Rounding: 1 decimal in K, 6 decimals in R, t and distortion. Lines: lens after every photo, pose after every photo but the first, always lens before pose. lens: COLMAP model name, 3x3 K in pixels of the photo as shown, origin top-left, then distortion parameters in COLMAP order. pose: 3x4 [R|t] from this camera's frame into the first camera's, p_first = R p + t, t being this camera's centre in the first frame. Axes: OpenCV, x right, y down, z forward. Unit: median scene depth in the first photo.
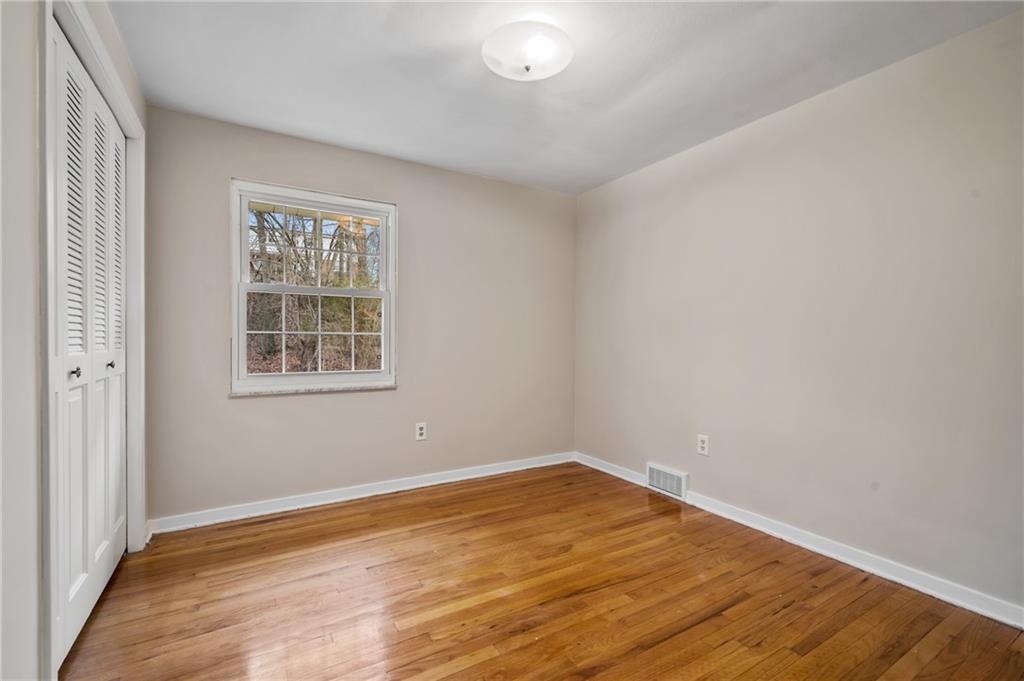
lens RADIAL K [[445.0, 0, 513.4], [0, 445.0, 345.8], [0, 0, 1]] dist [-0.000263, 0.000120]
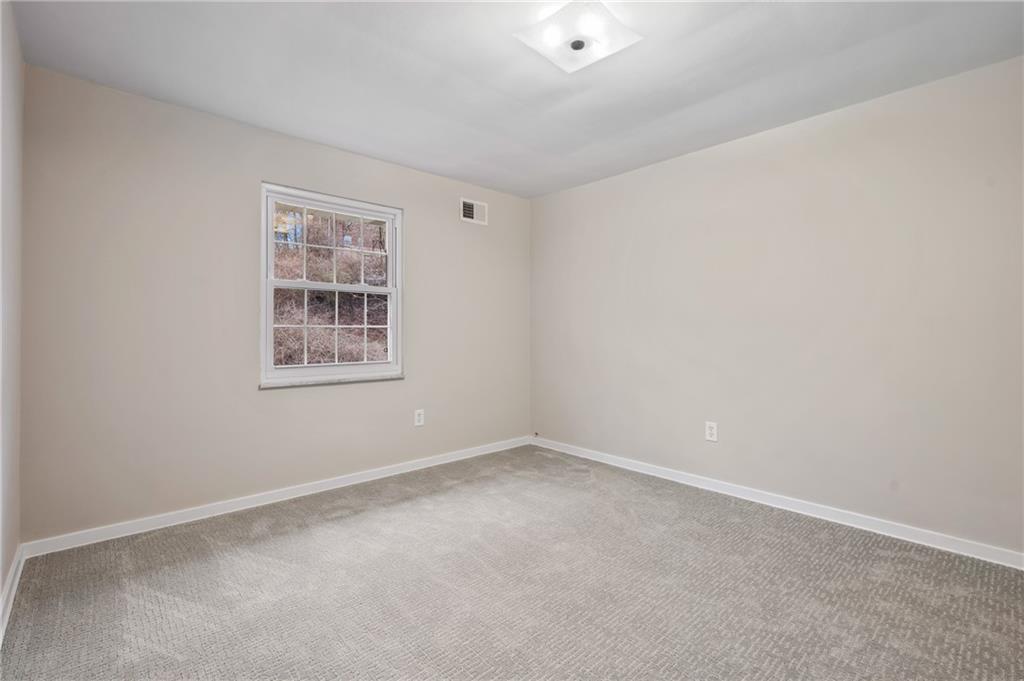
lens RADIAL K [[445.0, 0, 512.0], [0, 445.0, 331.3], [0, 0, 1]] dist [-0.000263, 0.000120]
pose [[0.983680, -0.007325, 0.179780, -0.204497], [0.010163, 0.999838, -0.014869, 0.001902], [-0.179642, 0.016453, 0.983595, -0.118203]]
